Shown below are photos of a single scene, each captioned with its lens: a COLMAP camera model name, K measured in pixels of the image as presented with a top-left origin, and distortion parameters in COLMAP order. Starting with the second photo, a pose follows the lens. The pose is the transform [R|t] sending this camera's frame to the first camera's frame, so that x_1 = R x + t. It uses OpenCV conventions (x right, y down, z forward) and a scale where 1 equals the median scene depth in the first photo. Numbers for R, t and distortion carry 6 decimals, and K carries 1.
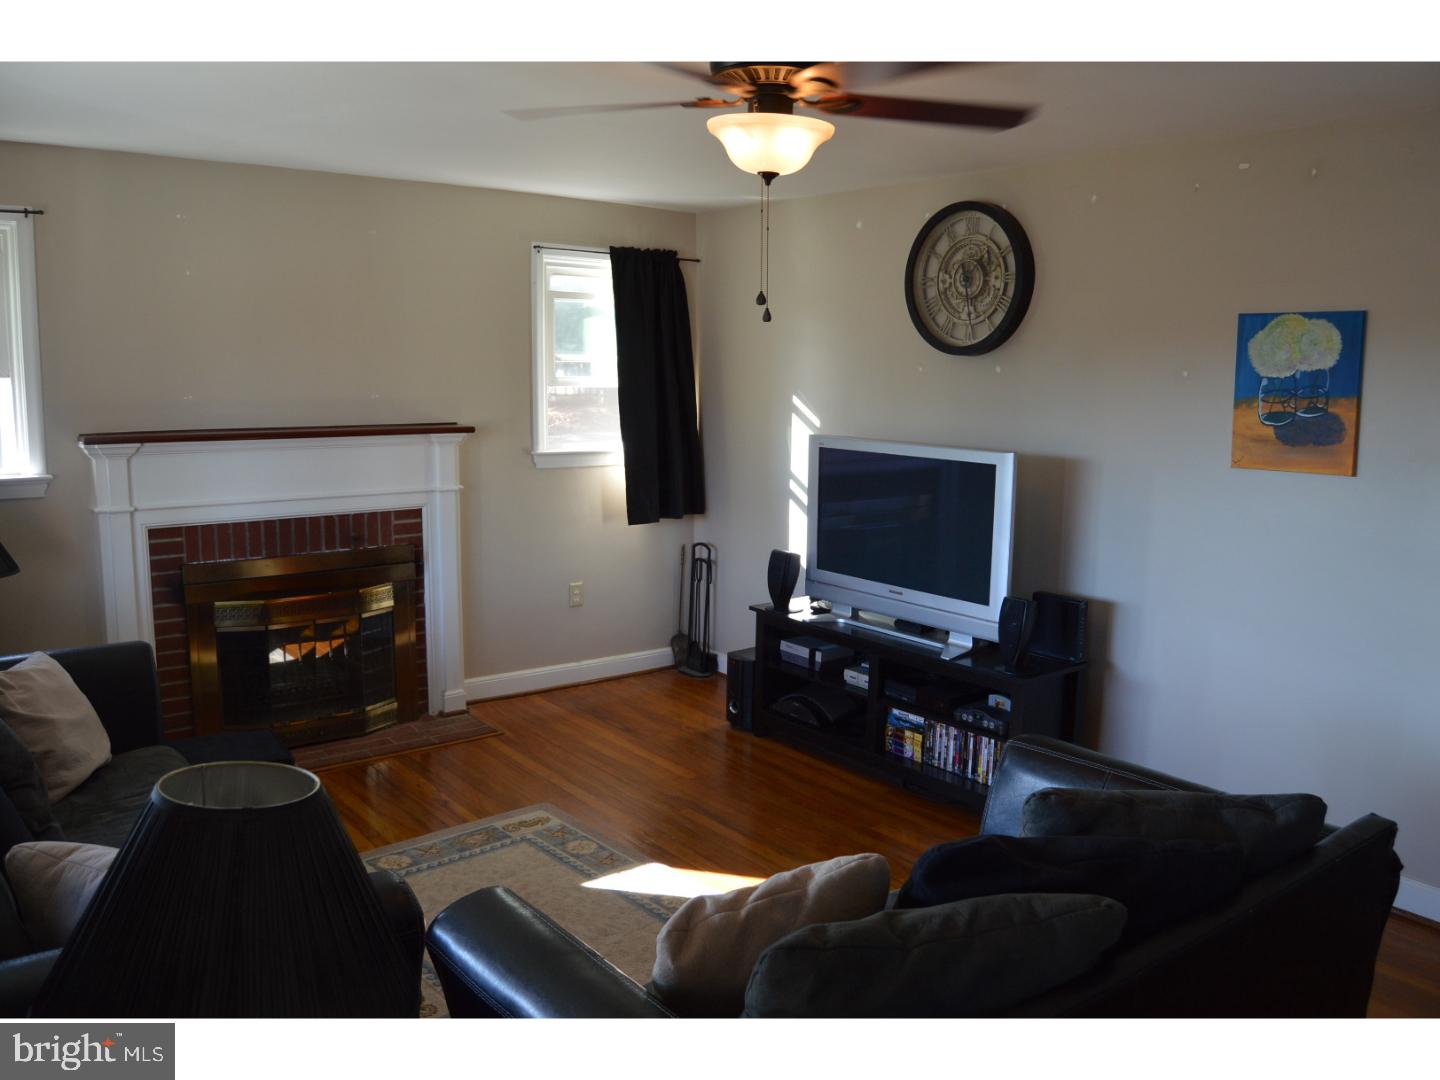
lens RADIAL K [[1140.5, 0, 720.0], [0, 1140.5, 540.0], [0, 0, 1]] dist [-0.055269, 0.004562]
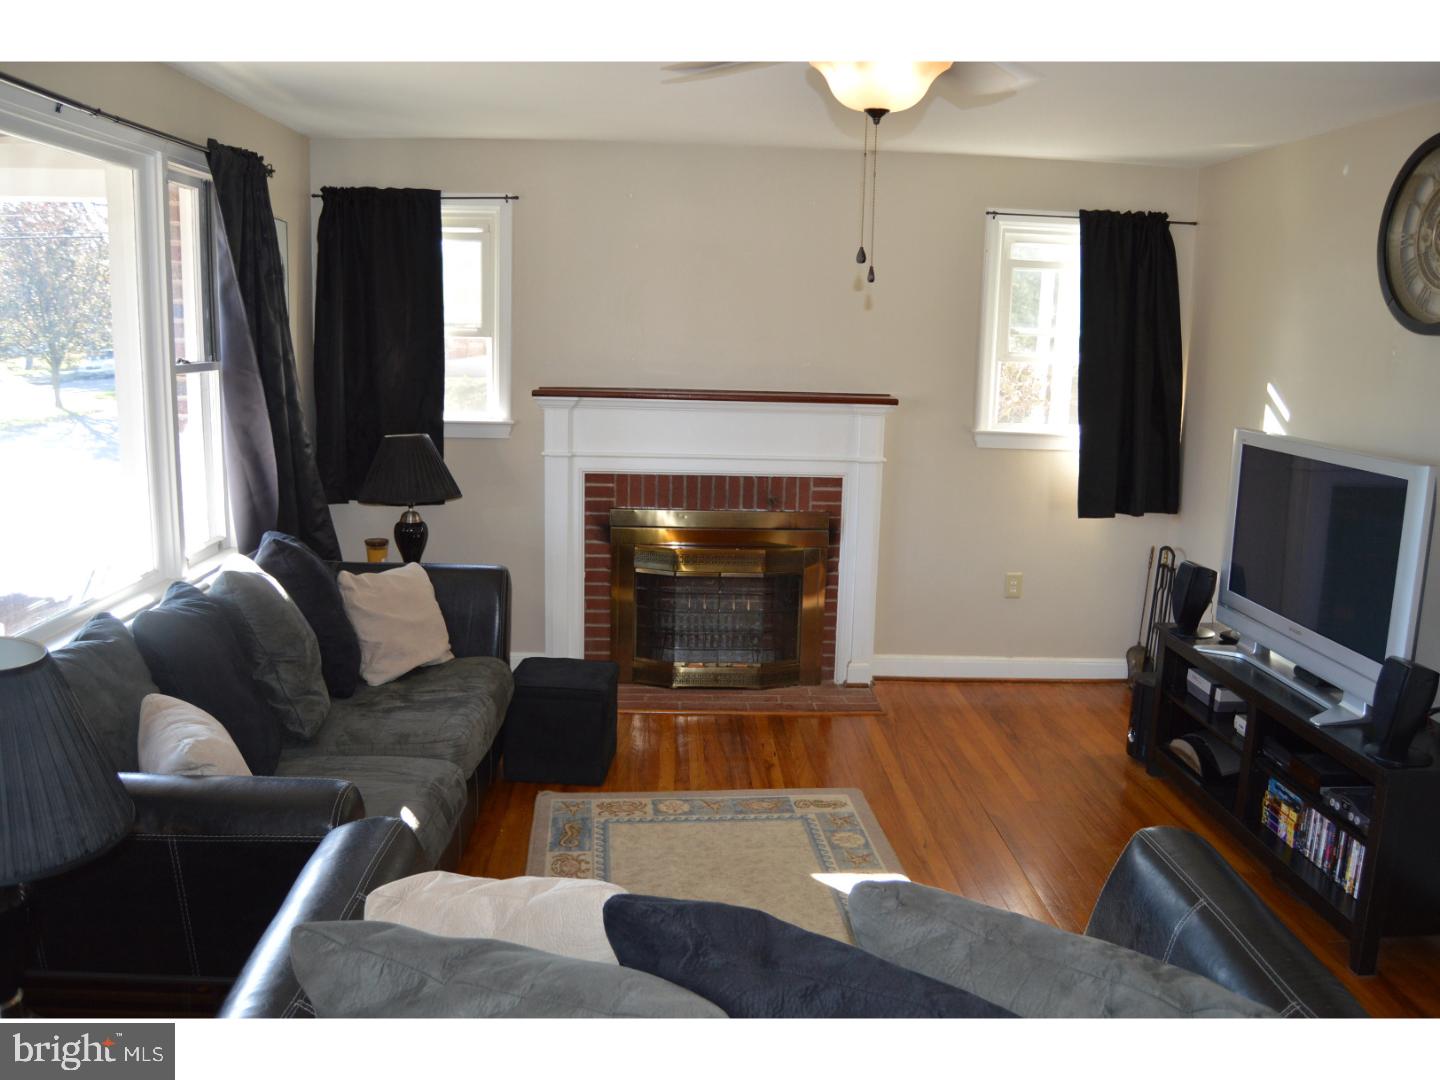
lens RADIAL K [[1139.0, 0, 720.0], [0, 1139.0, 540.0], [0, 0, 1]] dist [-0.080631, 0.039692]
pose [[0.819362, 0.114732, -0.561679, 0.238311], [-0.103473, 0.993275, 0.051949, -0.015321], [0.563862, 0.015554, 0.825723, 0.117452]]
